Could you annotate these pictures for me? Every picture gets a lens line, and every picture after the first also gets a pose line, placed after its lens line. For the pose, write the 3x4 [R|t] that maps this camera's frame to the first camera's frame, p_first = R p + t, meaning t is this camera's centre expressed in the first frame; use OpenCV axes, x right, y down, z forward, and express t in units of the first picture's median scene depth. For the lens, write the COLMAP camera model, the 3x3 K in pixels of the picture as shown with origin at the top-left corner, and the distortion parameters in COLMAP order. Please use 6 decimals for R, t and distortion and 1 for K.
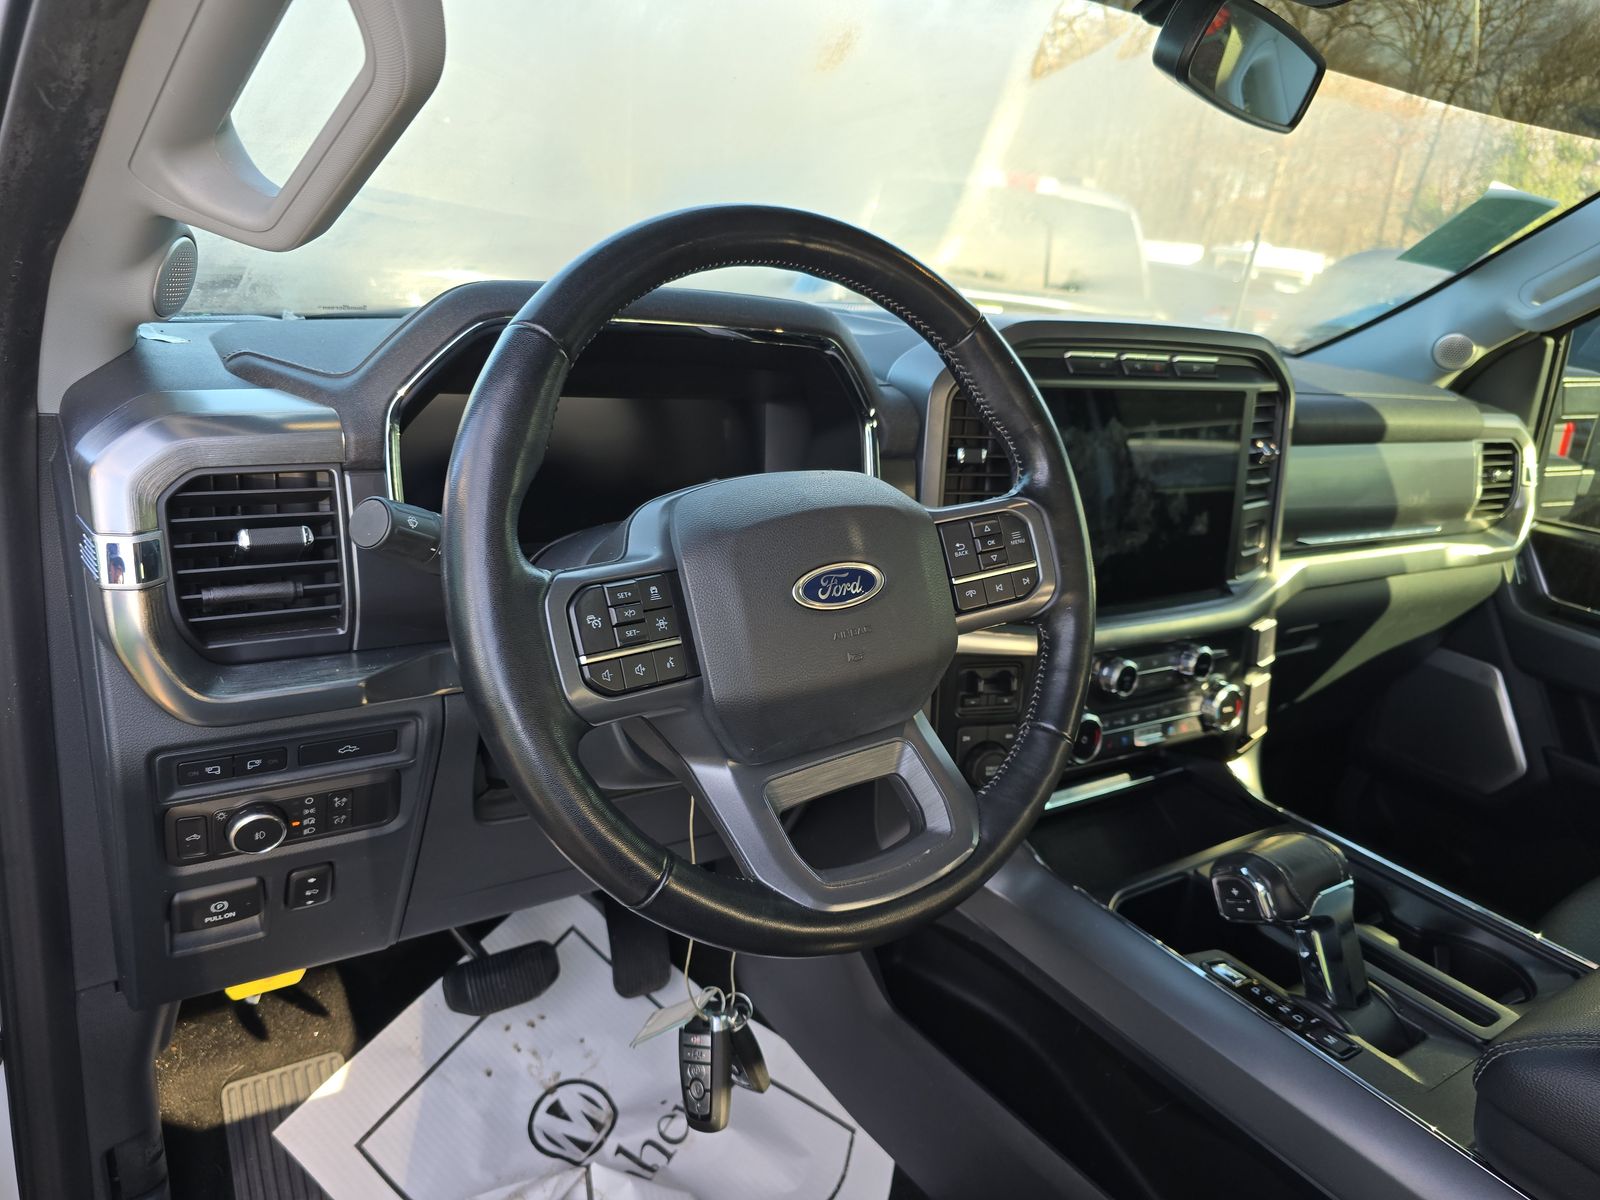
lens RADIAL K [[1086.9, 0, 798.9], [0, 1086.9, 592.5], [0, 0, 1]] dist [0.002079, -0.000306]
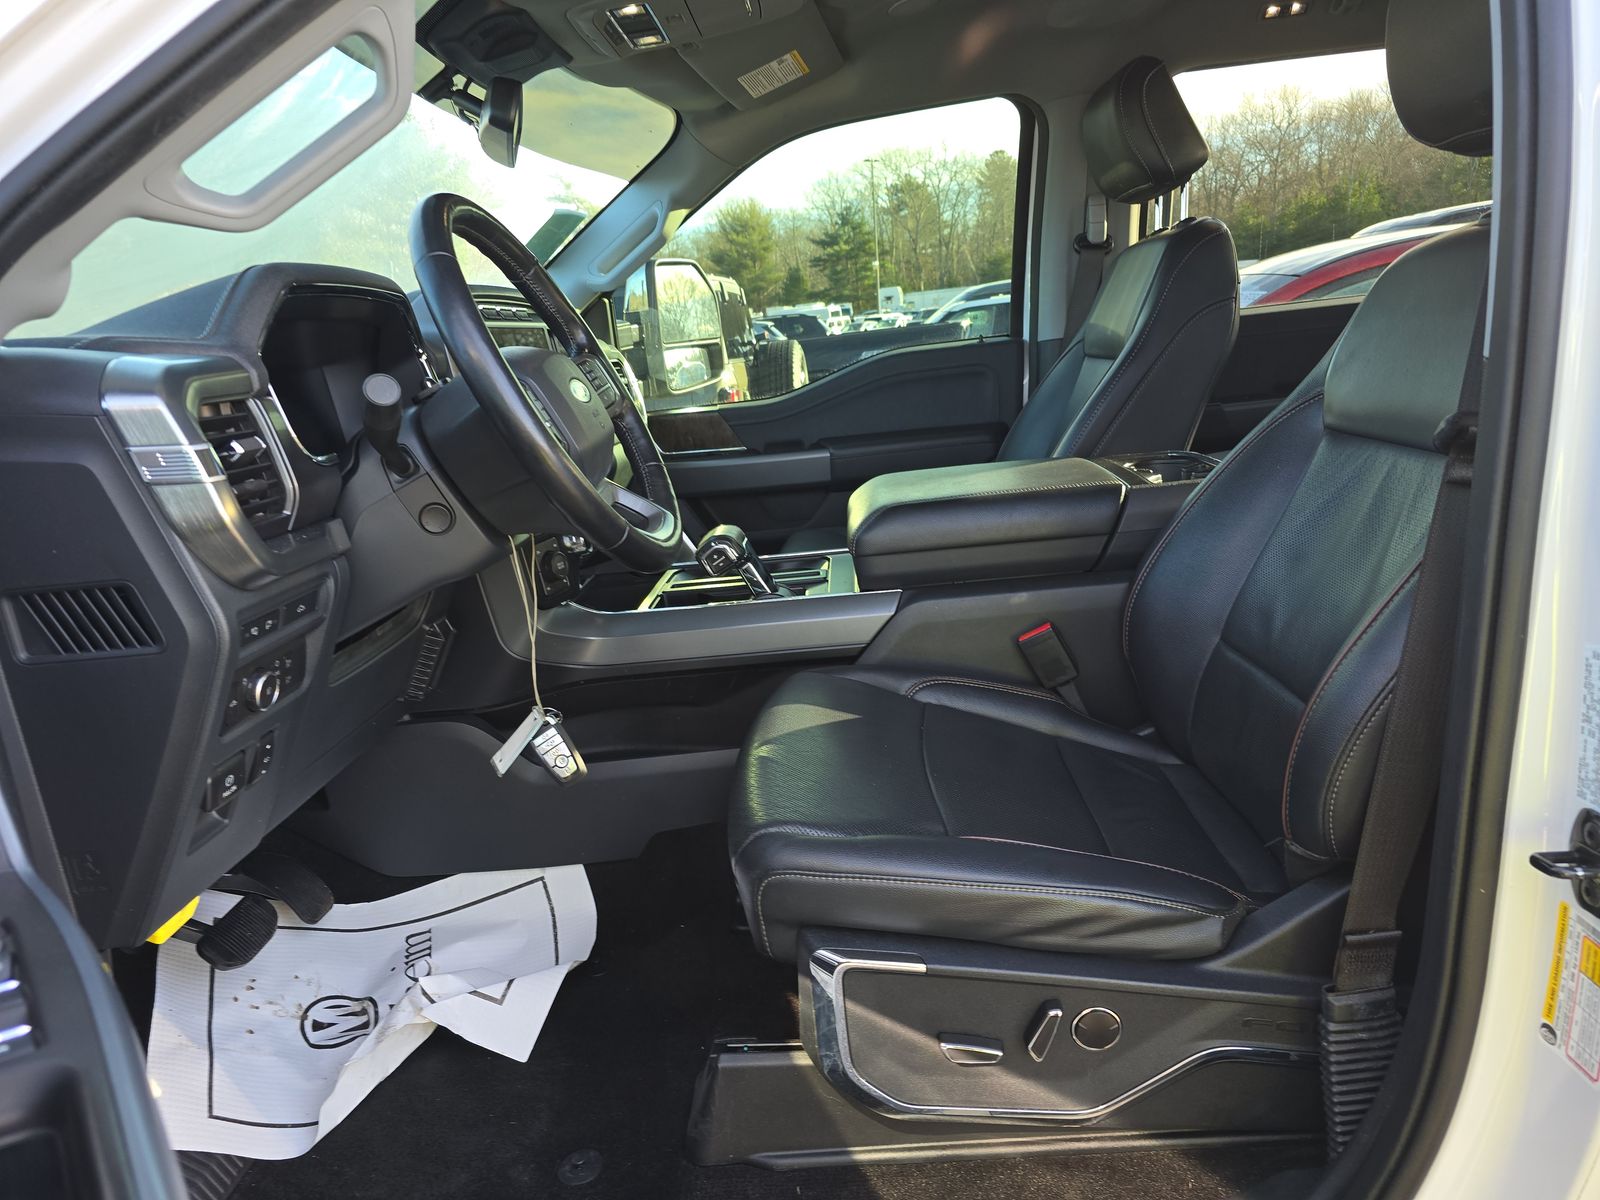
lens RADIAL K [[1081.4, 0, 797.9], [0, 1081.4, 601.1], [0, 0, 1]] dist [0.029242, -0.022133]
pose [[0.570136, -0.331152, 0.751853, -0.650535], [0.380205, 0.917618, 0.115851, 0.129688], [-0.728278, 0.219808, 0.649072, -0.197573]]
